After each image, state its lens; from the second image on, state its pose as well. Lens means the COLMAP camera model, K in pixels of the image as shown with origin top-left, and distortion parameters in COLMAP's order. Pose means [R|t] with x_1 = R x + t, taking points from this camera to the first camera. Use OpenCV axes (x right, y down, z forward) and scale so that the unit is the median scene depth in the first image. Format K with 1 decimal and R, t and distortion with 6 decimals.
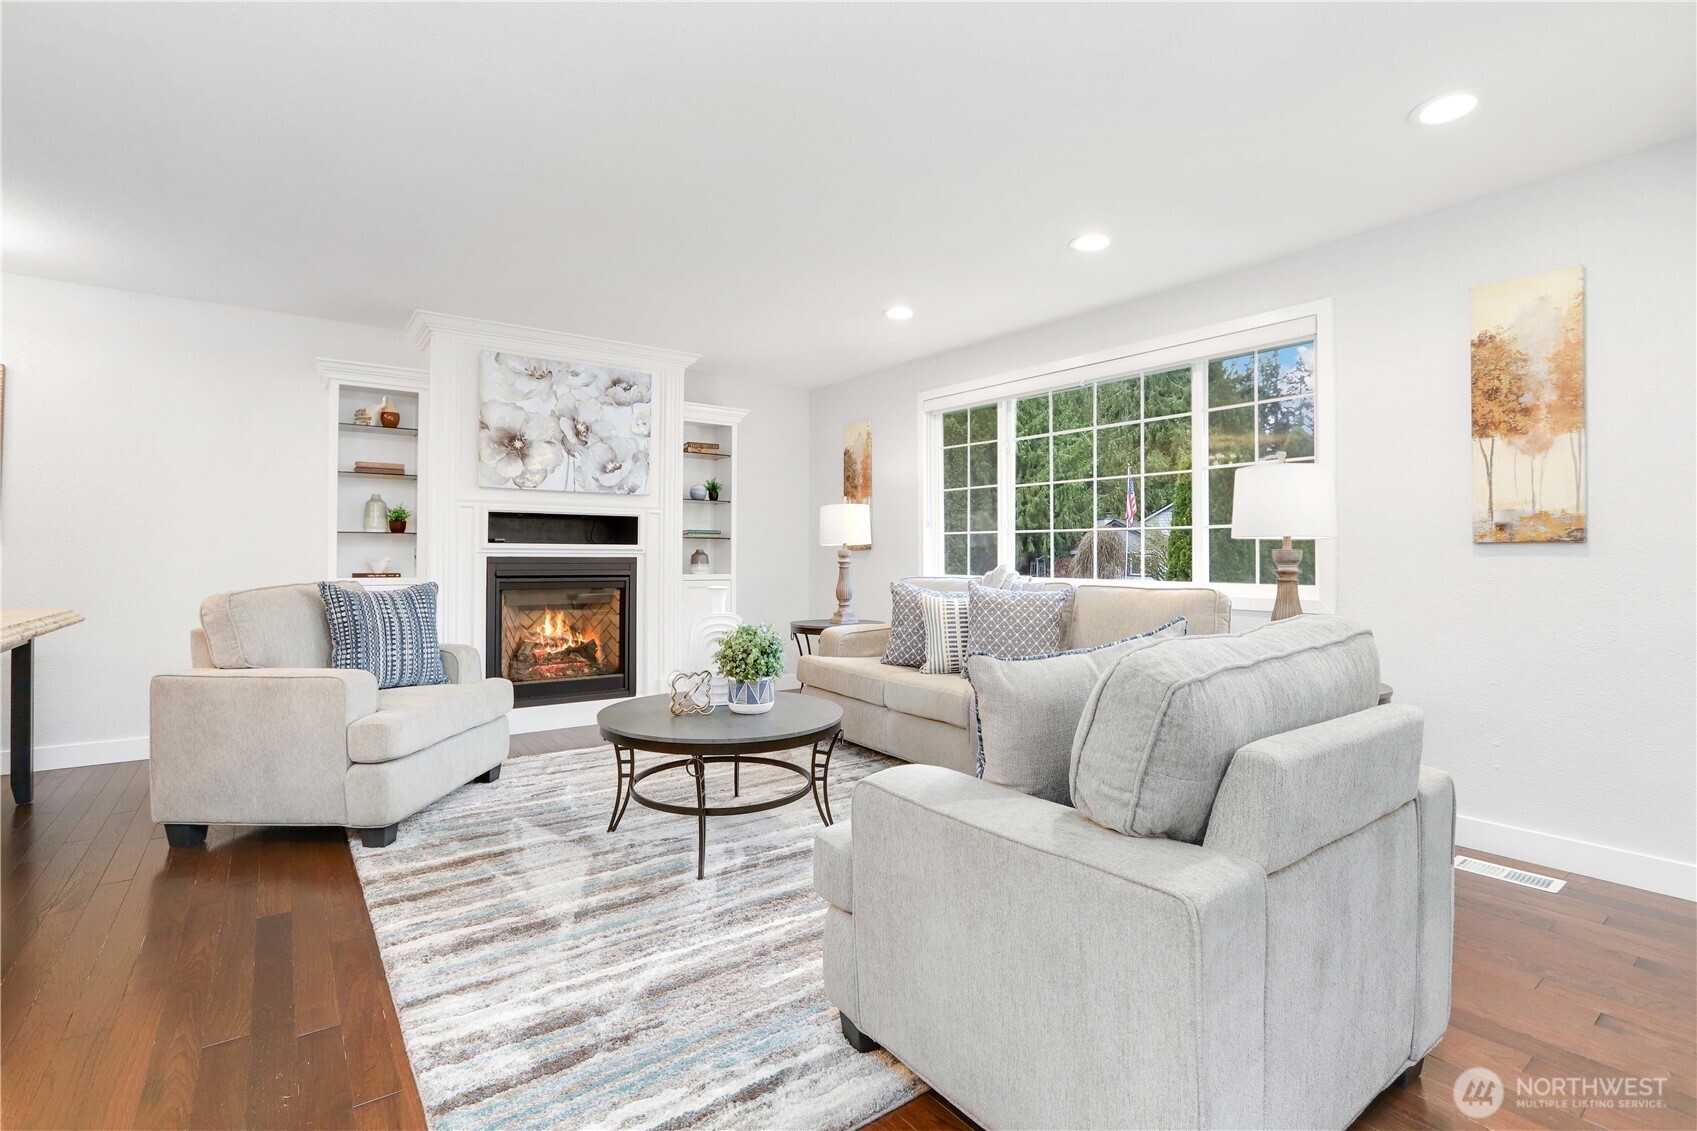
lens RADIAL K [[798.3, 0, 844.6], [0, 798.3, 539.6], [0, 0, 1]] dist [-0.036412, 0.013905]
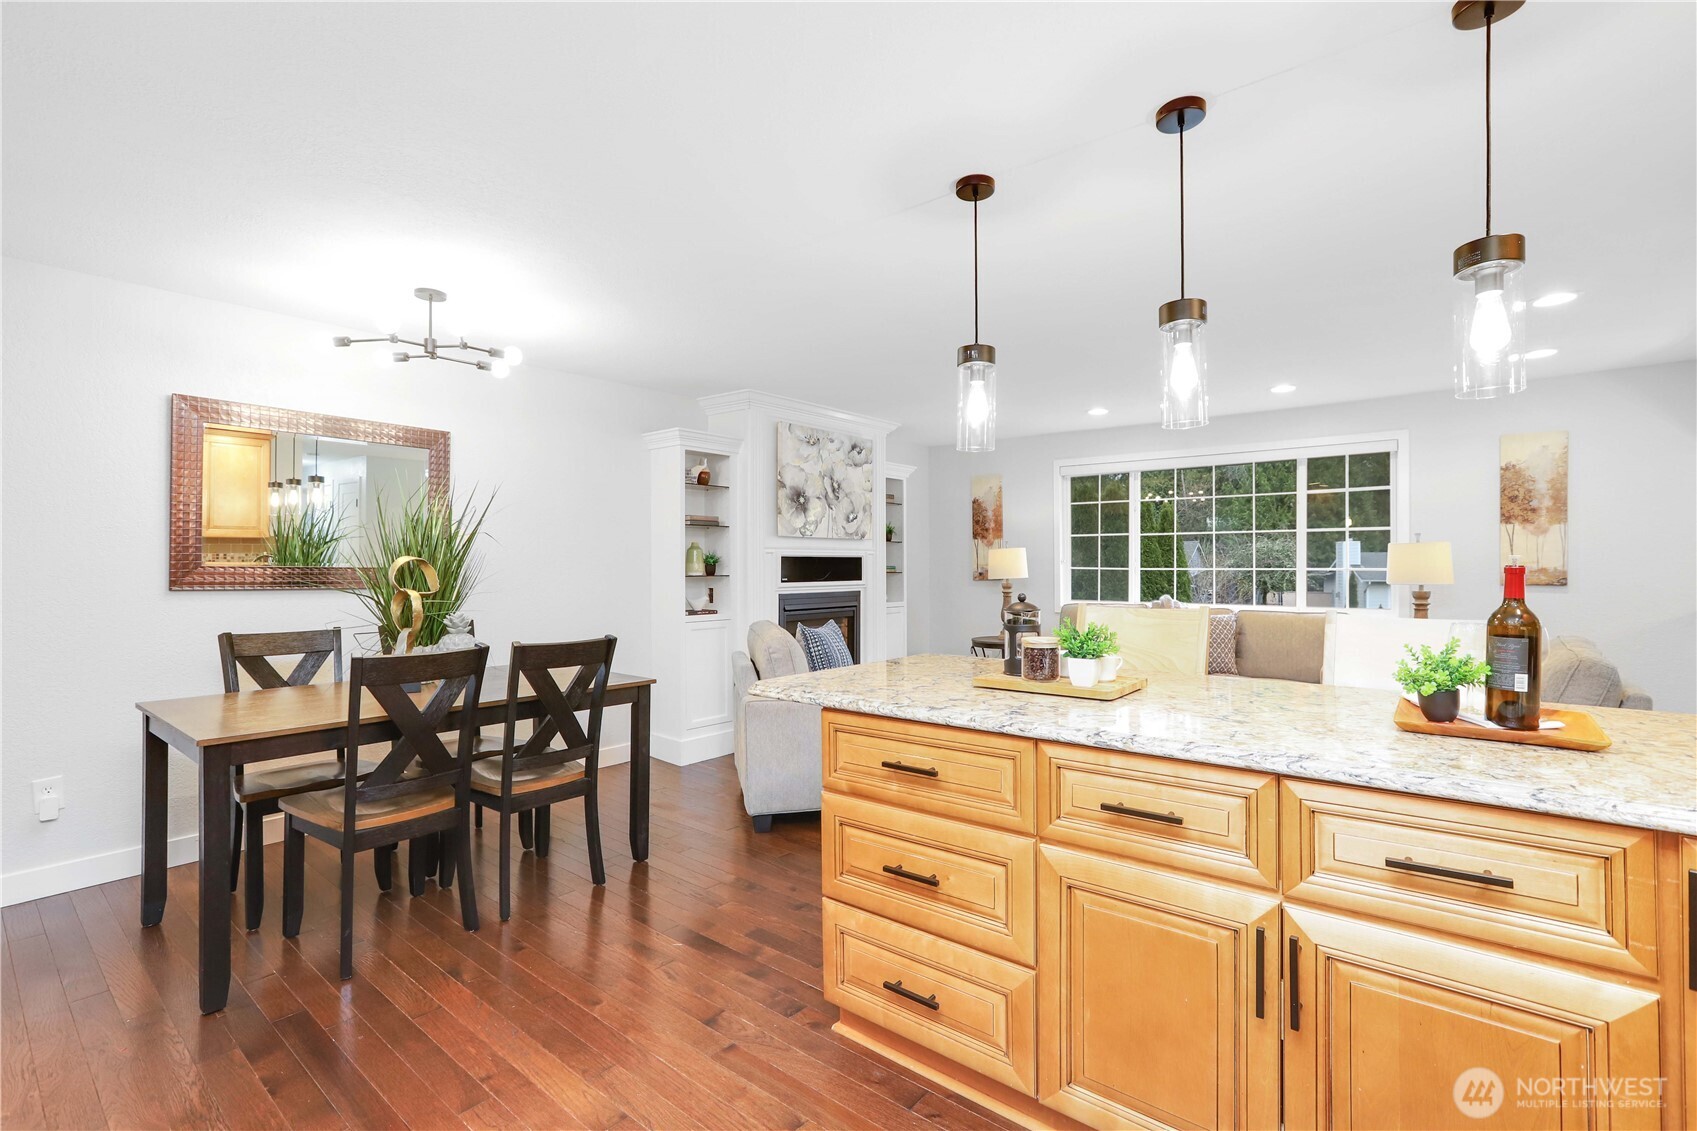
lens RADIAL K [[798.3, 0, 847.6], [0, 798.3, 555.4], [0, 0, 1]] dist [-0.036412, 0.013905]
pose [[0.966418, -0.001123, 0.256972, -0.646111], [-0.001077, 0.999964, 0.008421, -0.045894], [-0.256972, -0.008415, 0.966382, -0.183112]]
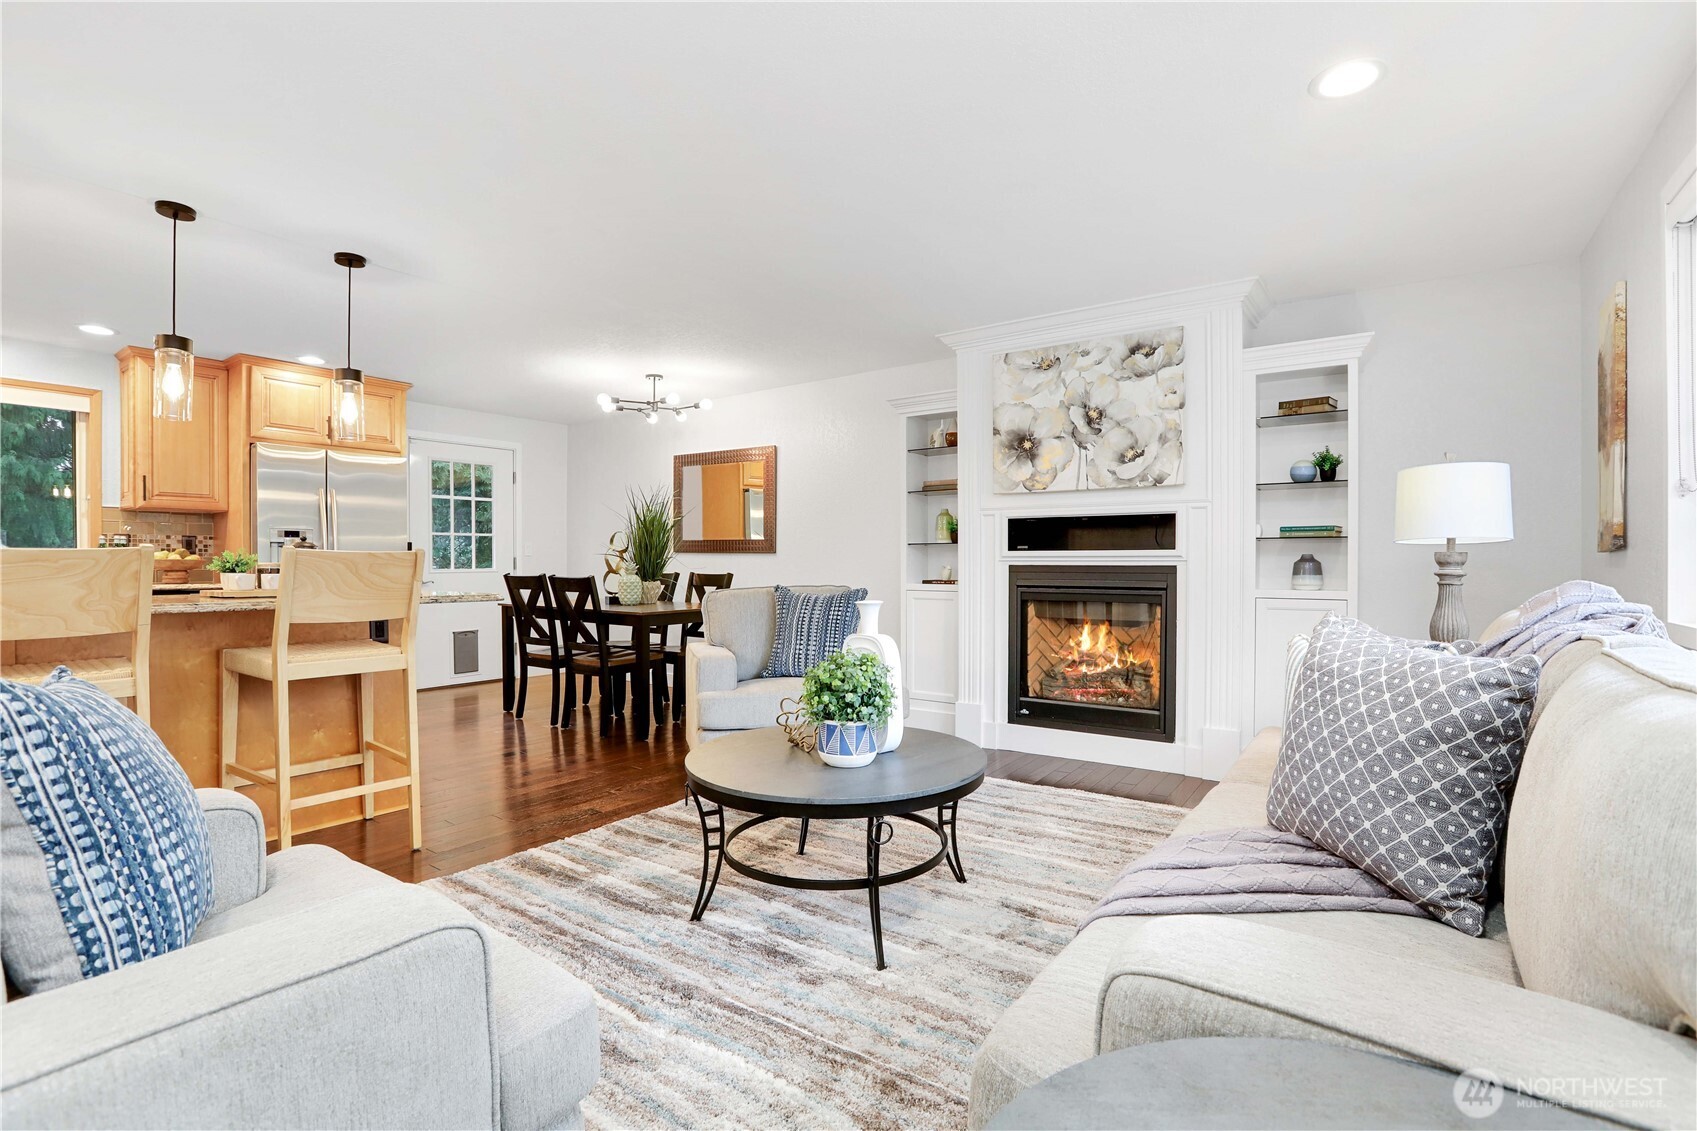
lens RADIAL K [[798.3, 0, 848.7], [0, 798.3, 561.5], [0, 0, 1]] dist [-0.036412, 0.013905]
pose [[0.309335, 0.003415, -0.950947, 0.414850], [0.023073, 0.999672, 0.011095, 0.002479], [0.950673, -0.025373, 0.309155, 0.496343]]
